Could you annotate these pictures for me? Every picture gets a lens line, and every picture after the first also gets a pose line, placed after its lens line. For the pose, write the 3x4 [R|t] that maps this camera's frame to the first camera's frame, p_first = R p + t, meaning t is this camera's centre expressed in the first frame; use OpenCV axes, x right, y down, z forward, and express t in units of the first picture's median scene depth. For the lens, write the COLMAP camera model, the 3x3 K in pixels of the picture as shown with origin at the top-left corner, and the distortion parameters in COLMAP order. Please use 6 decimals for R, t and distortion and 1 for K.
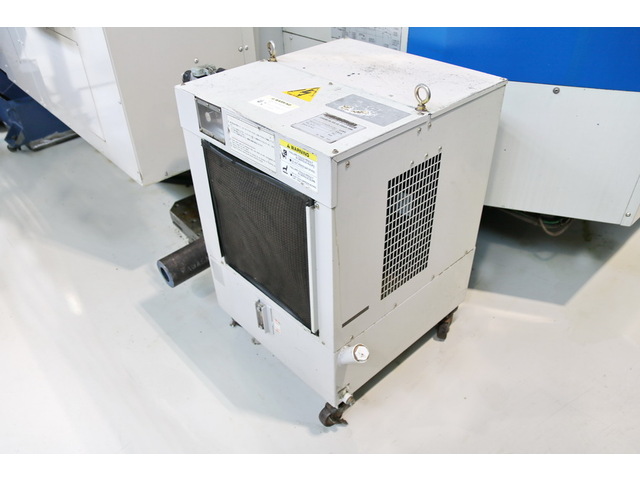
lens RADIAL K [[524.8, 0, 321.6], [0, 524.8, 242.0], [0, 0, 1]] dist [-0.114438, 0.072322]
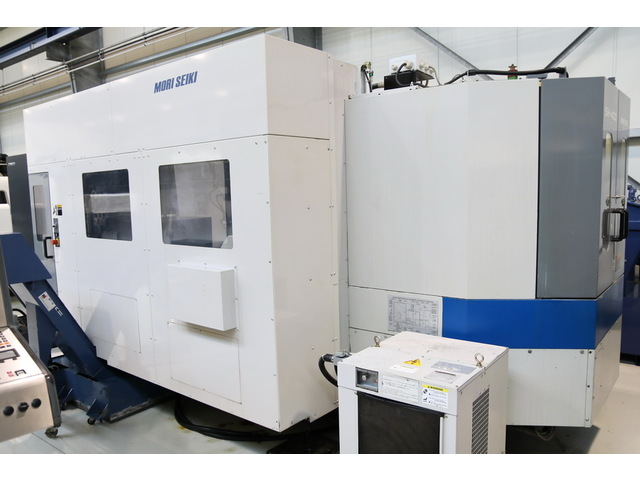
lens RADIAL K [[524.8, 0, 325.0], [0, 524.8, 241.6], [0, 0, 1]] dist [-0.114438, 0.072322]
pose [[0.988790, -0.019199, 0.148074, -0.646495], [0.090534, 0.865697, -0.492313, 0.243504], [-0.118736, 0.500200, 0.857731, -0.828131]]
